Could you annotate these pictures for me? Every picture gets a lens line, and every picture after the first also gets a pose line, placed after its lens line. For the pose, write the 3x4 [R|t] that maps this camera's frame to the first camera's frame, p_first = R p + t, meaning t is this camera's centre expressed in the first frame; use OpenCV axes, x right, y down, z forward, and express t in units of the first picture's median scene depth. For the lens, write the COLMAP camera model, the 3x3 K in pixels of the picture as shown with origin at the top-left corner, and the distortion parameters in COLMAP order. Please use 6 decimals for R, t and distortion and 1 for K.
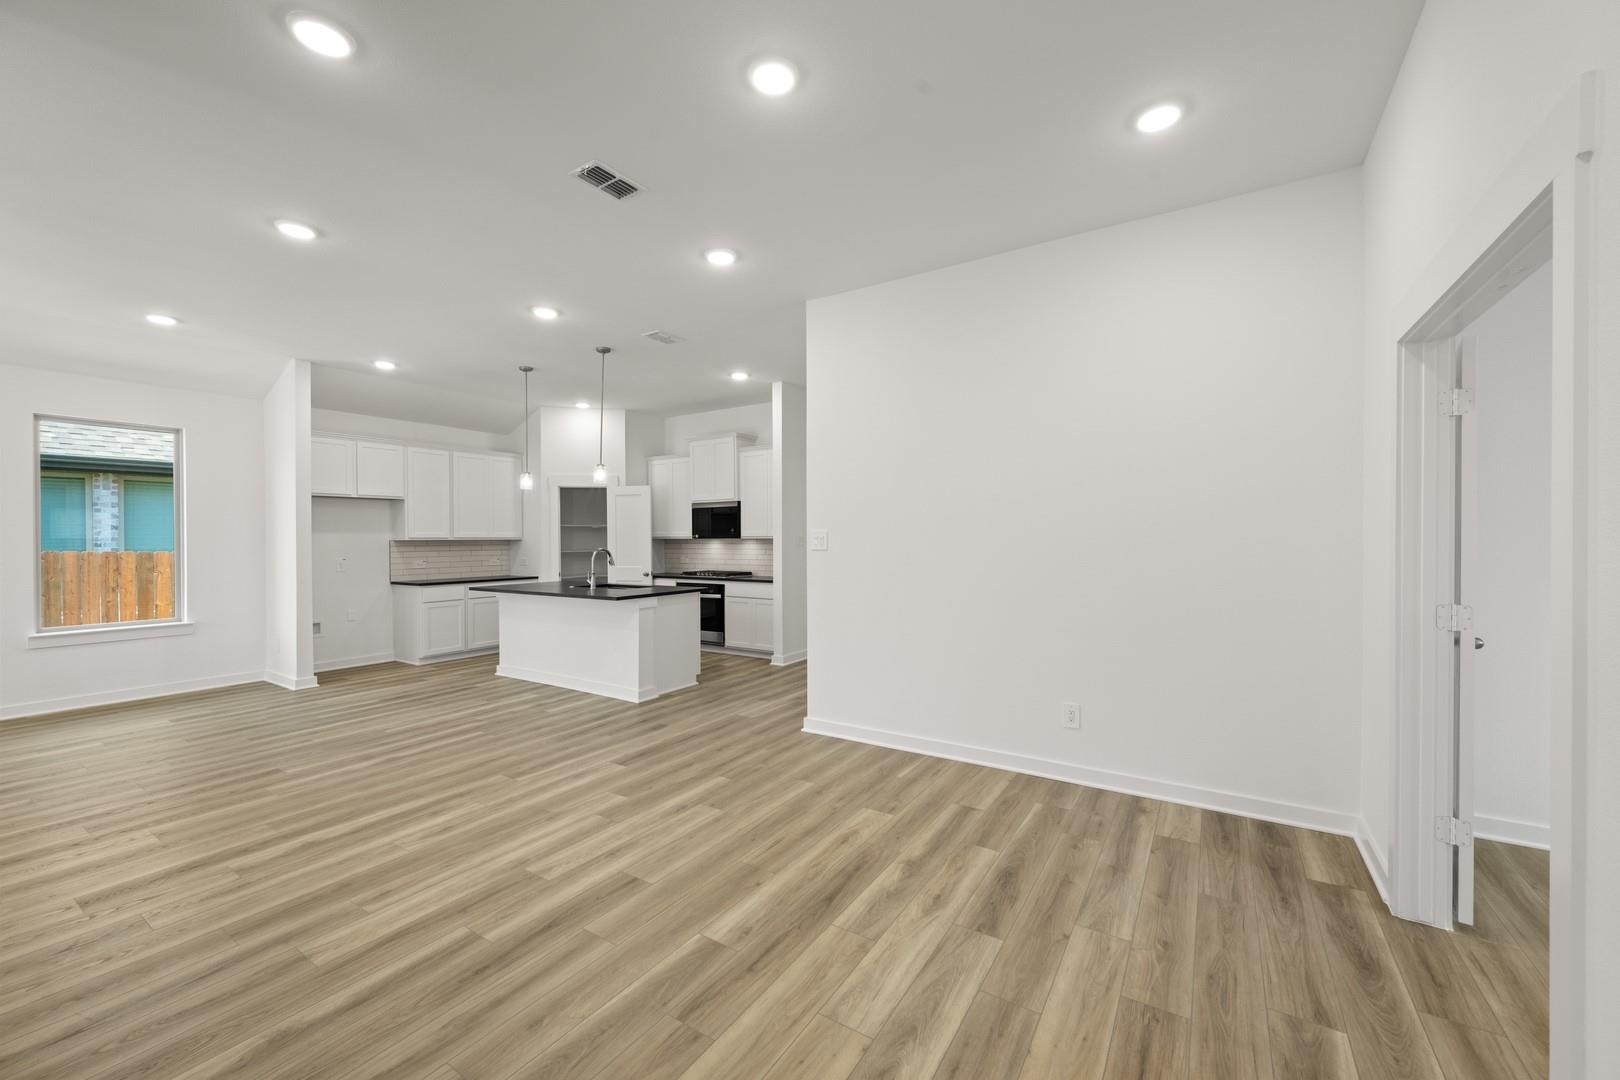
lens RADIAL K [[633.2, 0, 807.5], [0, 633.2, 539.3], [0, 0, 1]] dist [-0.001826, -0.000706]
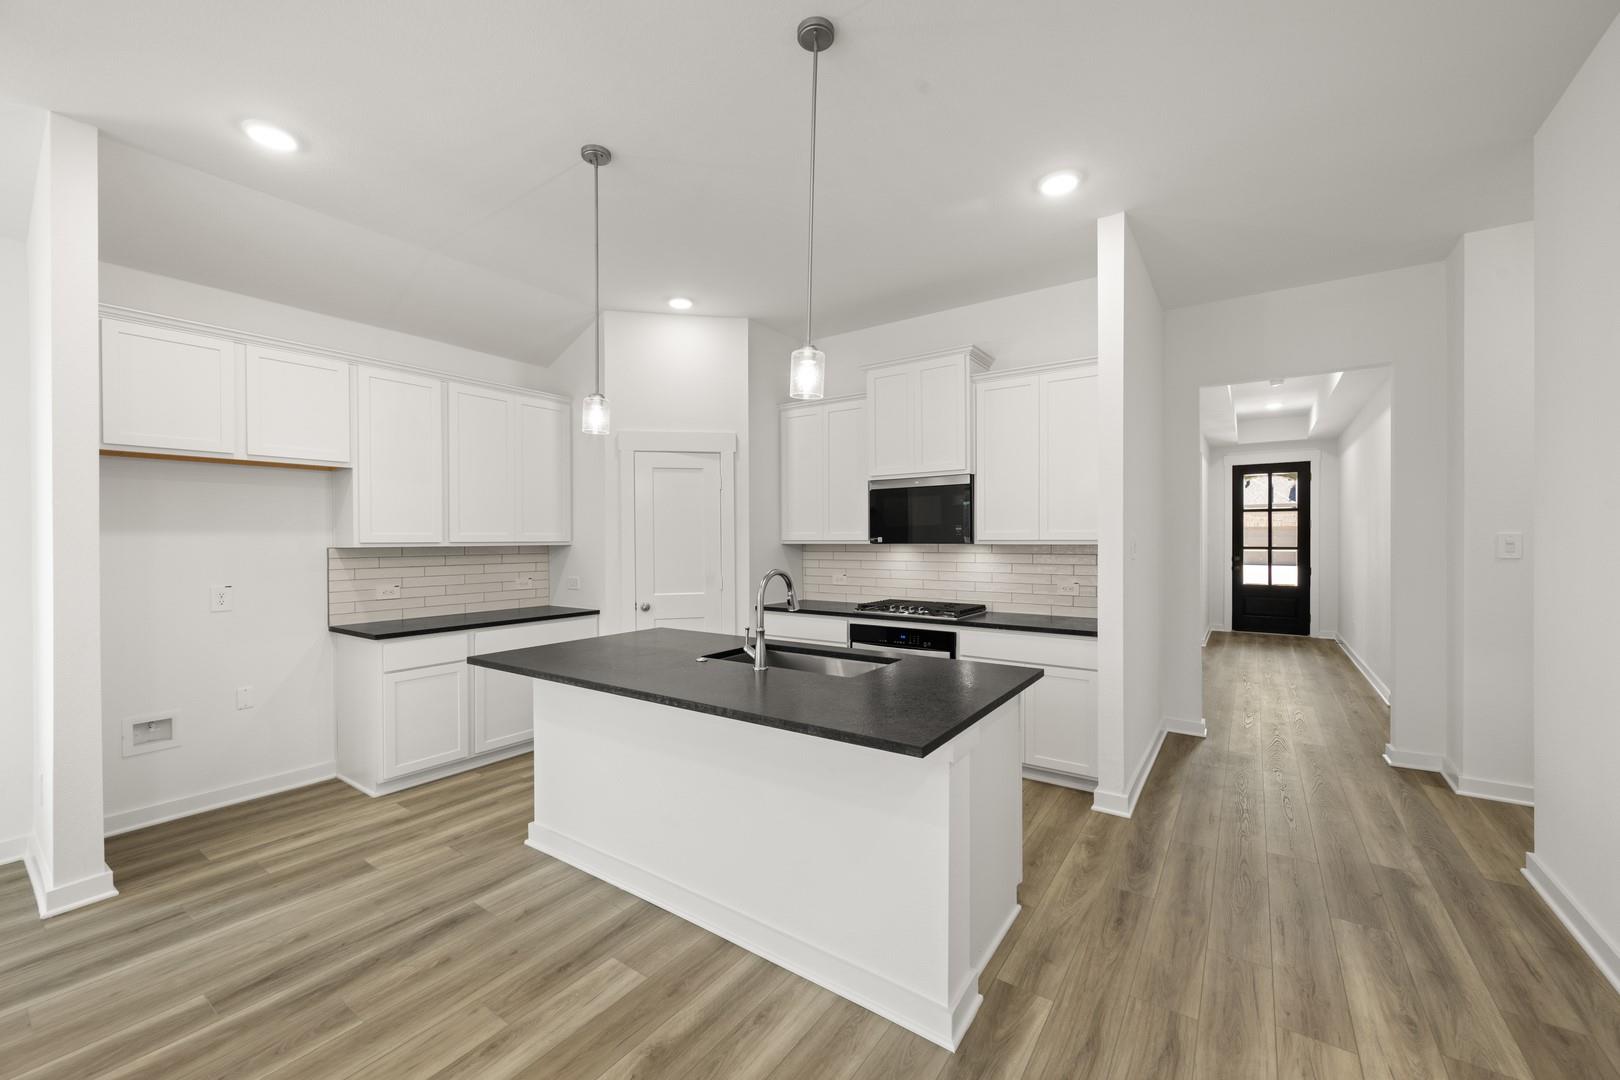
lens RADIAL K [[633.2, 0, 809.7], [0, 633.2, 541.0], [0, 0, 1]] dist [-0.001826, -0.000706]
pose [[0.999190, 0.000477, -0.040231, -0.234446], [-0.000545, 0.999998, -0.001691, -0.002949], [0.040230, 0.001712, 0.999189, 0.479806]]
